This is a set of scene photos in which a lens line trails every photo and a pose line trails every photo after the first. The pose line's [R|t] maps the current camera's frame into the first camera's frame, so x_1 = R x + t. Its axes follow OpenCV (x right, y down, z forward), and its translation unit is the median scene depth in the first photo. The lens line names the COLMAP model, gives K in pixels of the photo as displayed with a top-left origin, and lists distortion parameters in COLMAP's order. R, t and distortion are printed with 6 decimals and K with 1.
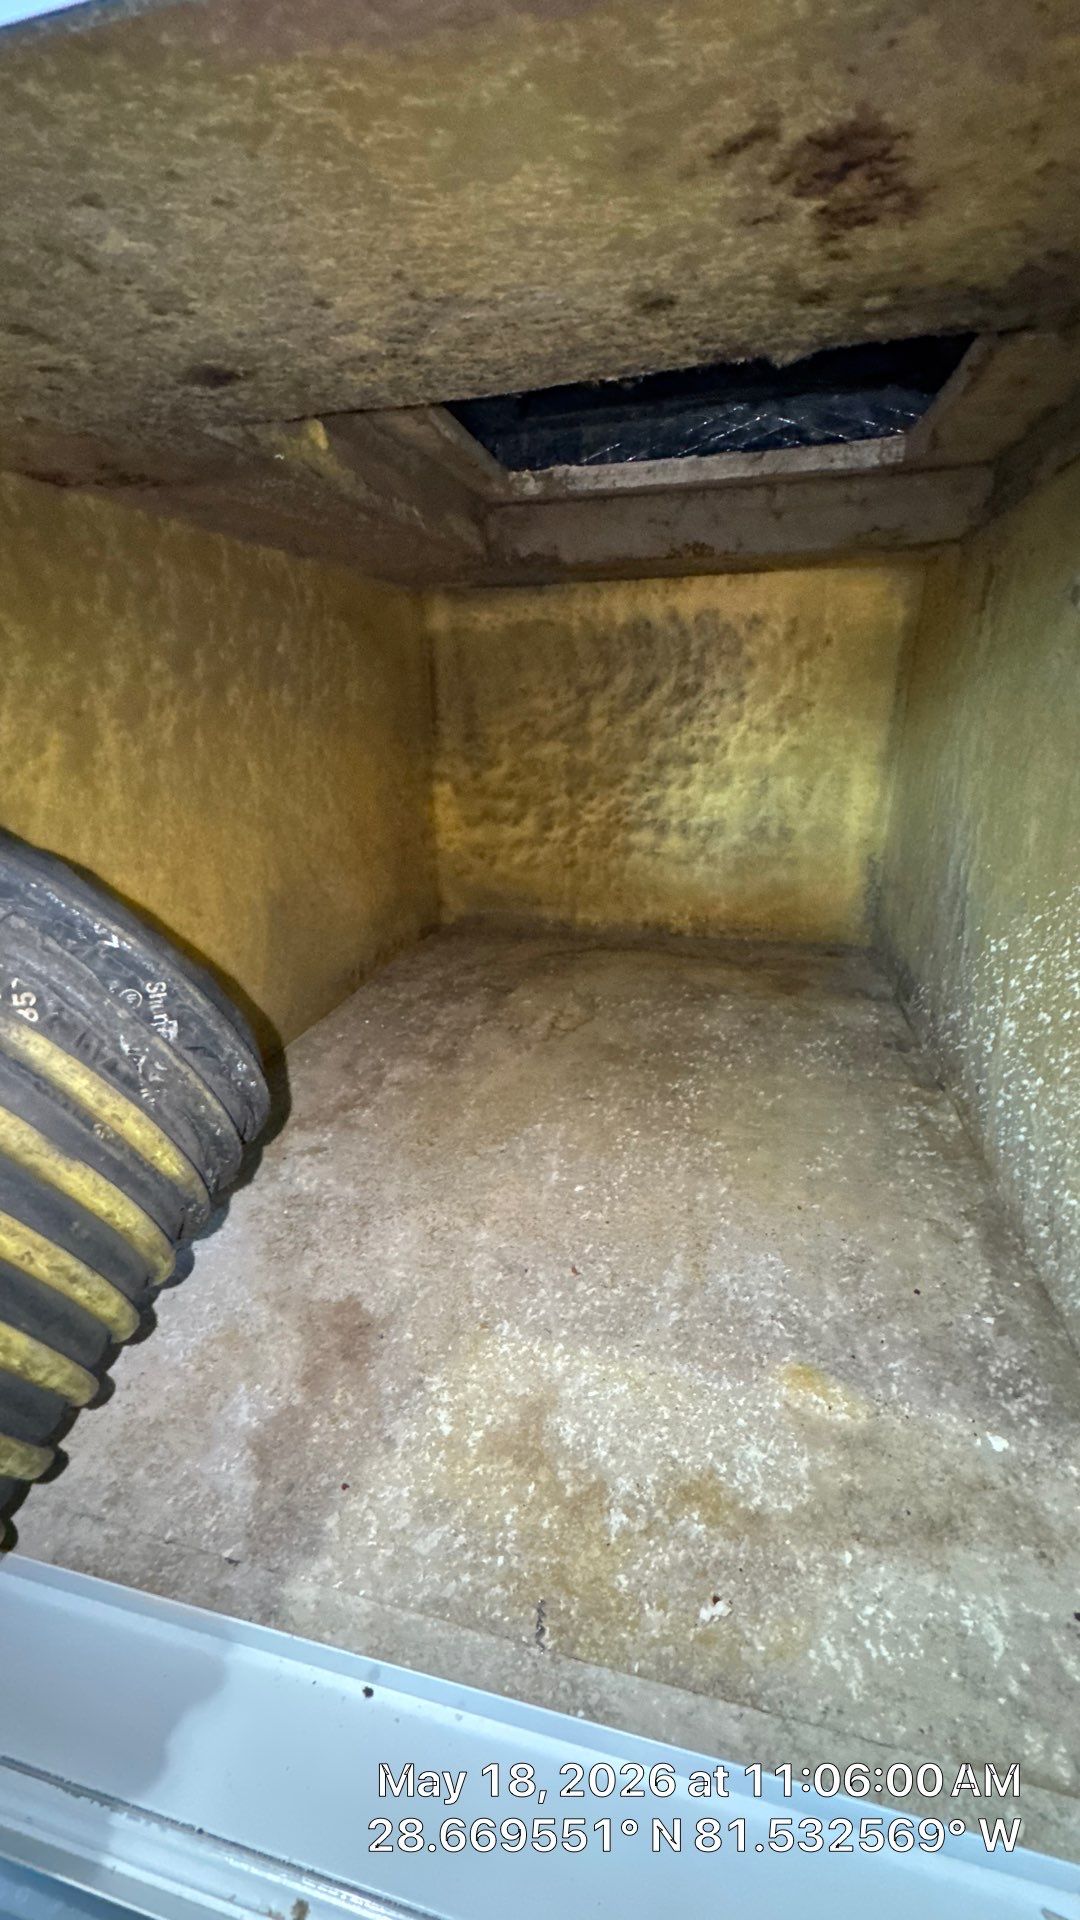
lens RADIAL K [[768.4, 0, 540.0], [0, 768.4, 959.4], [0, 0, 1]] dist [-0.003145, 0.000456]
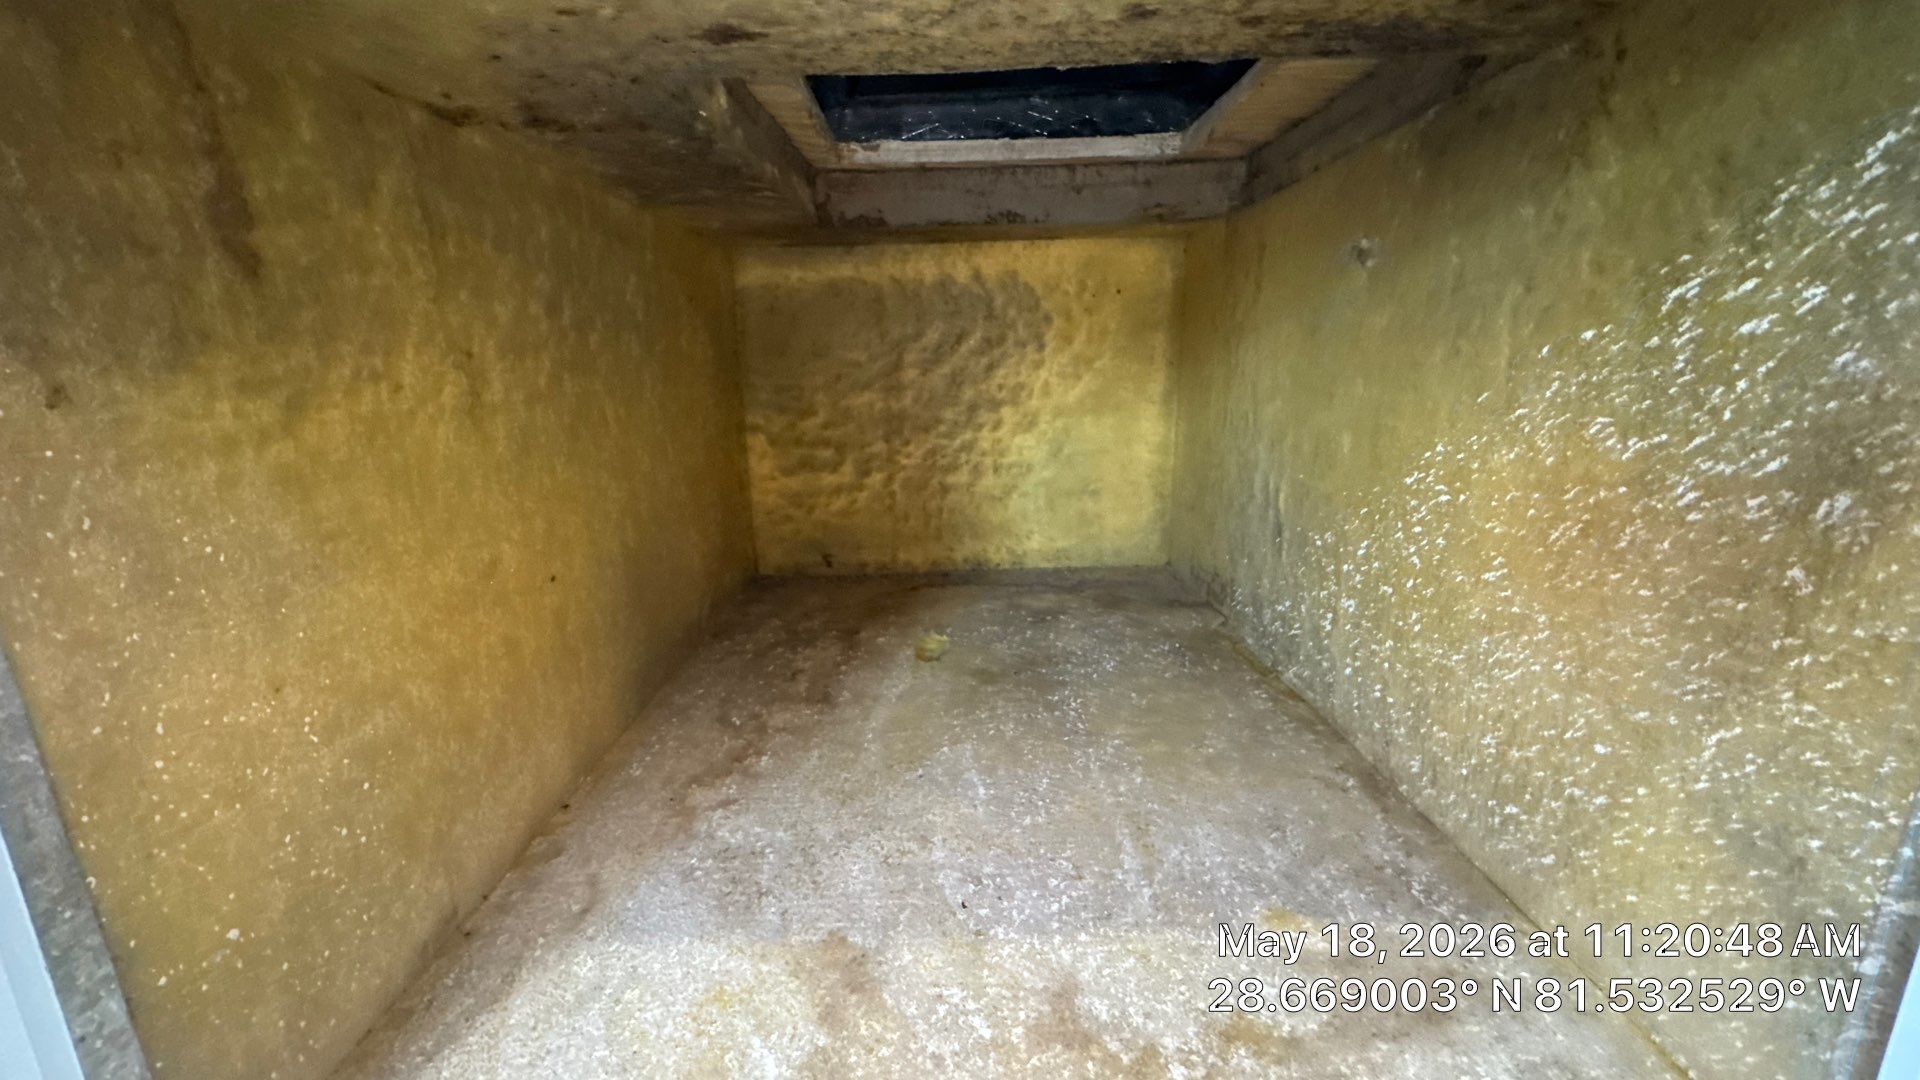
lens RADIAL K [[768.4, 0, 957.2], [0, 768.4, 540.2], [0, 0, 1]] dist [-0.003145, 0.000456]
pose [[0.969177, -0.065001, 0.237635, -0.188428], [0.088613, 0.991986, -0.090062, 0.031491], [-0.229877, 0.108343, 0.967170, -0.017566]]
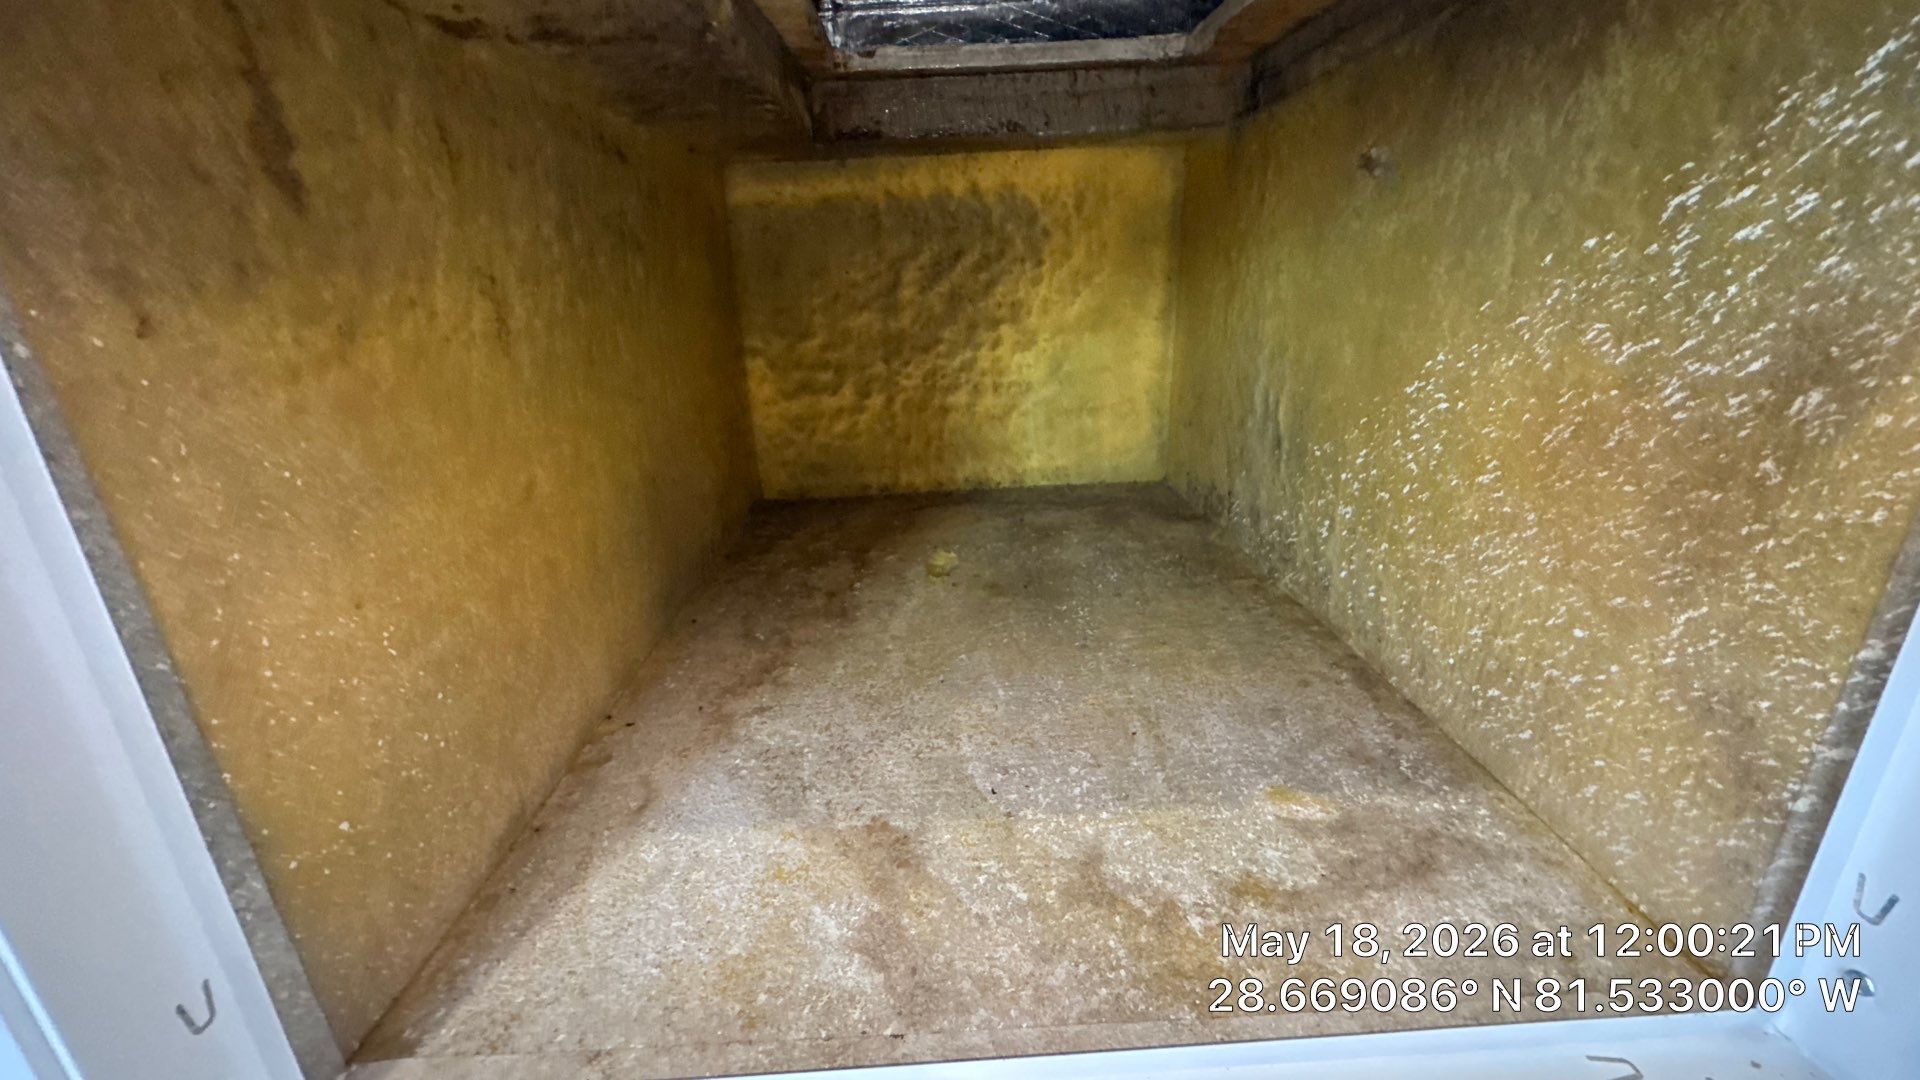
lens RADIAL K [[768.4, 0, 957.7], [0, 768.4, 540.1], [0, 0, 1]] dist [-0.003145, 0.000456]
pose [[0.962535, -0.109691, 0.247982, -0.230832], [0.110667, 0.993807, 0.010042, 0.038562], [-0.247548, 0.017777, 0.968713, -0.039329]]
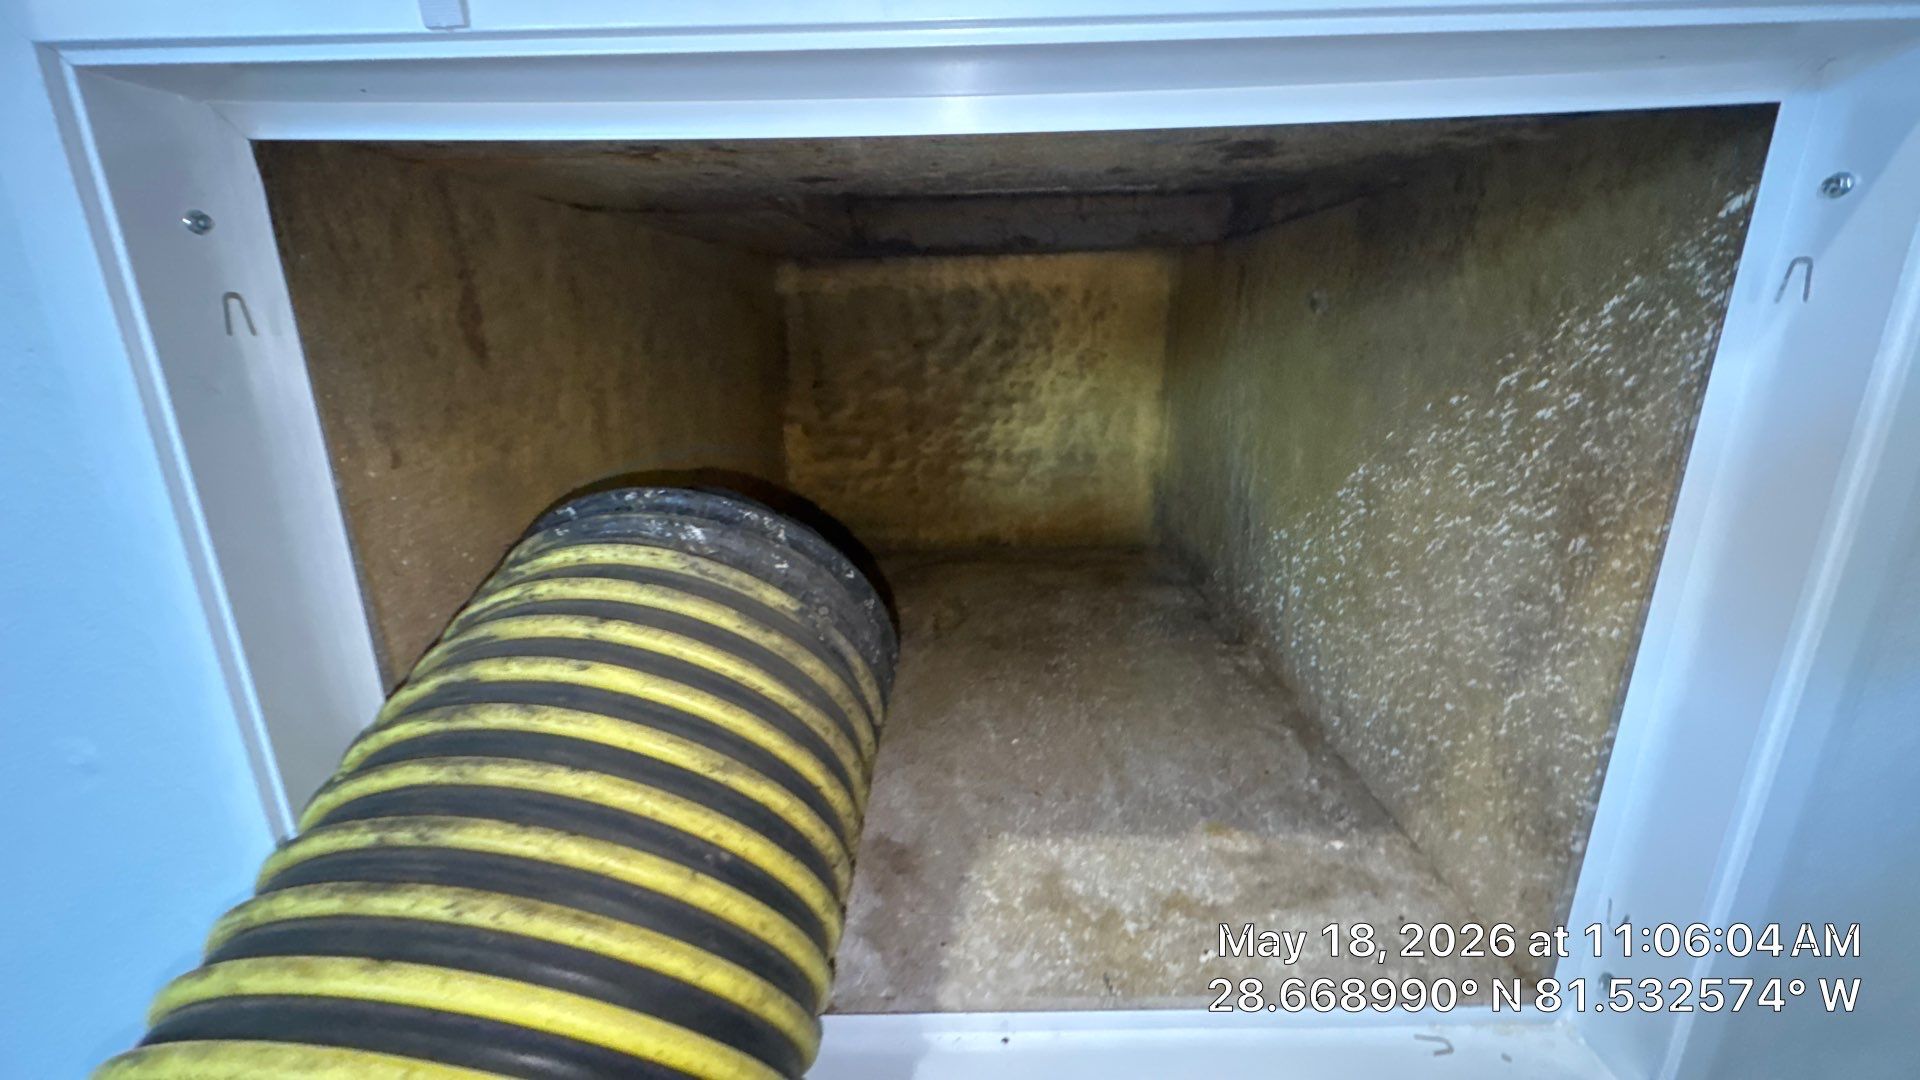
lens RADIAL K [[768.4, 0, 958.8], [0, 768.4, 540.7], [0, 0, 1]] dist [-0.003145, 0.000456]
pose [[0.972109, -0.063996, 0.225628, -0.244868], [0.074979, 0.996365, -0.040439, 0.004355], [-0.222220, 0.056229, 0.973374, -0.206578]]
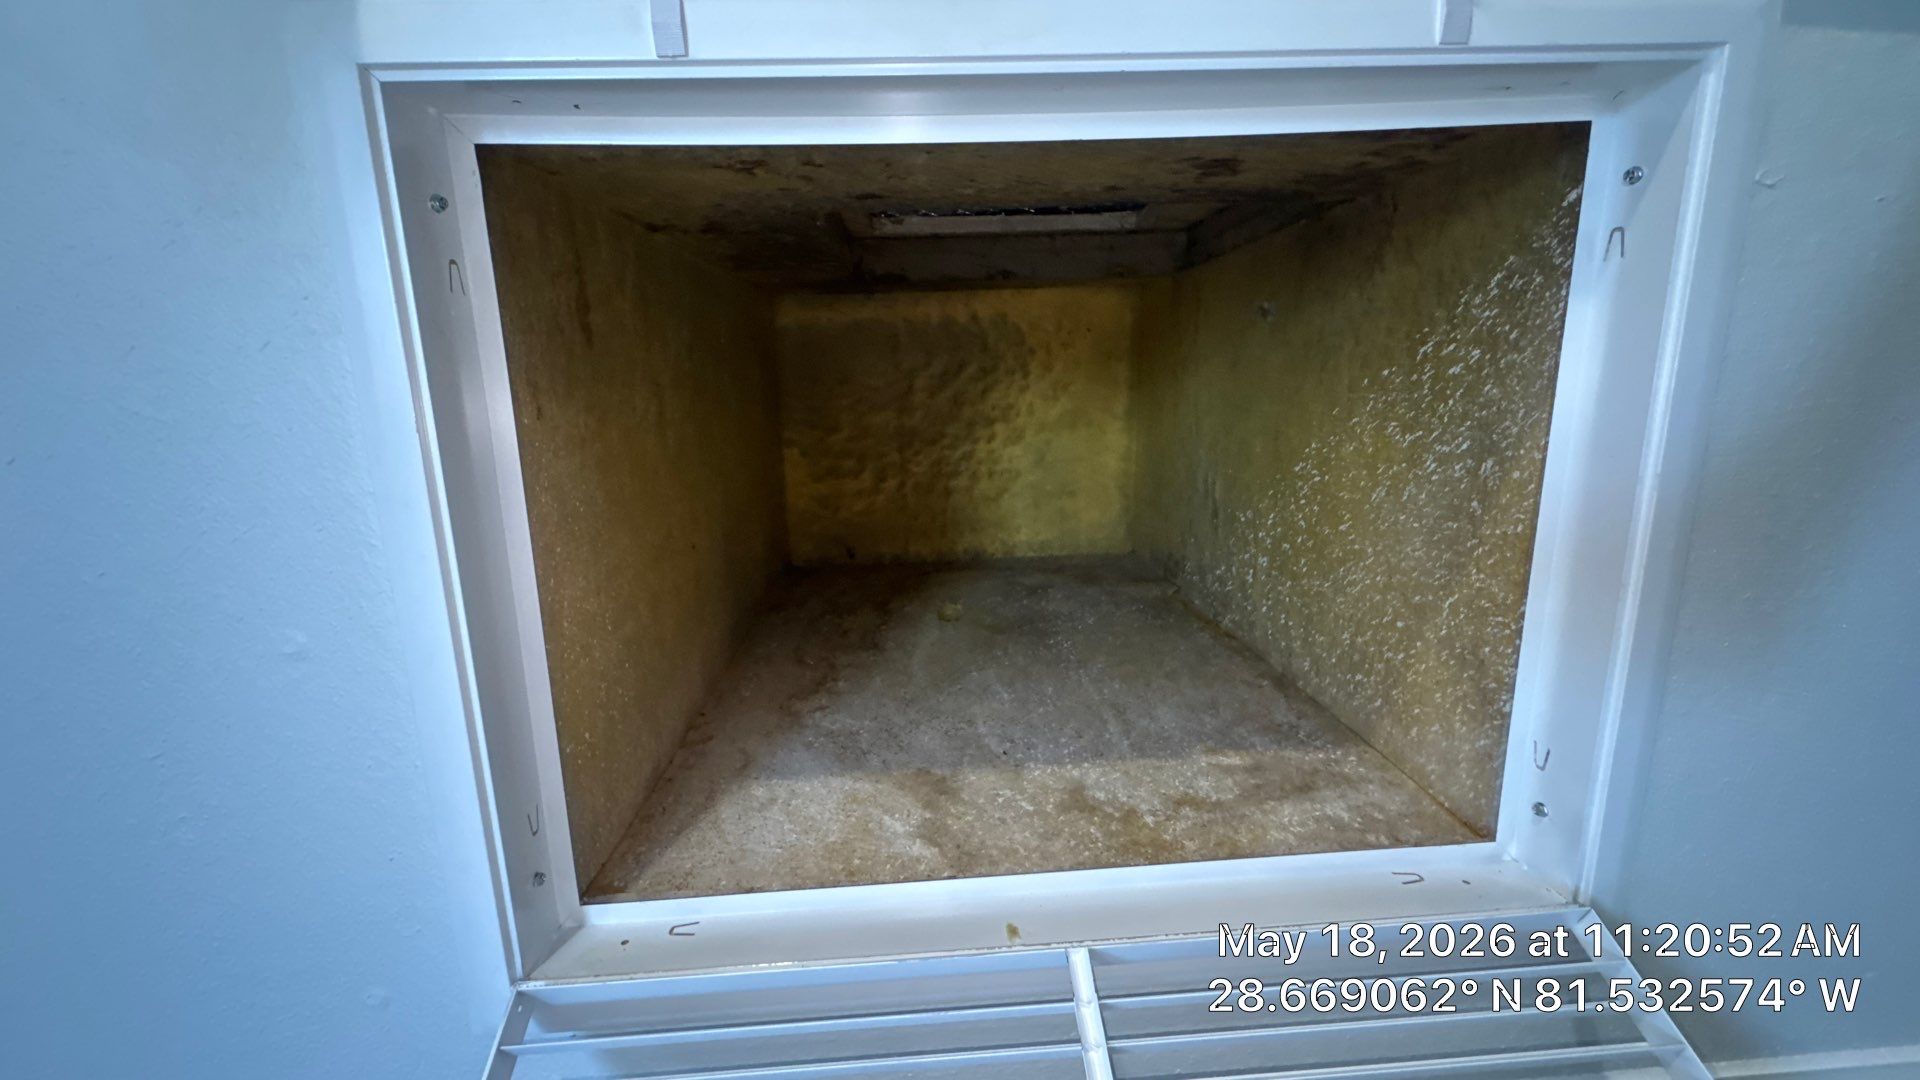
lens RADIAL K [[768.4, 0, 957.2], [0, 768.4, 540.6], [0, 0, 1]] dist [-0.003145, 0.000456]
pose [[0.955638, -0.072368, 0.285516, -0.363737], [0.108077, 0.987887, -0.111346, 0.117401], [-0.273999, 0.137264, 0.951884, -0.299646]]
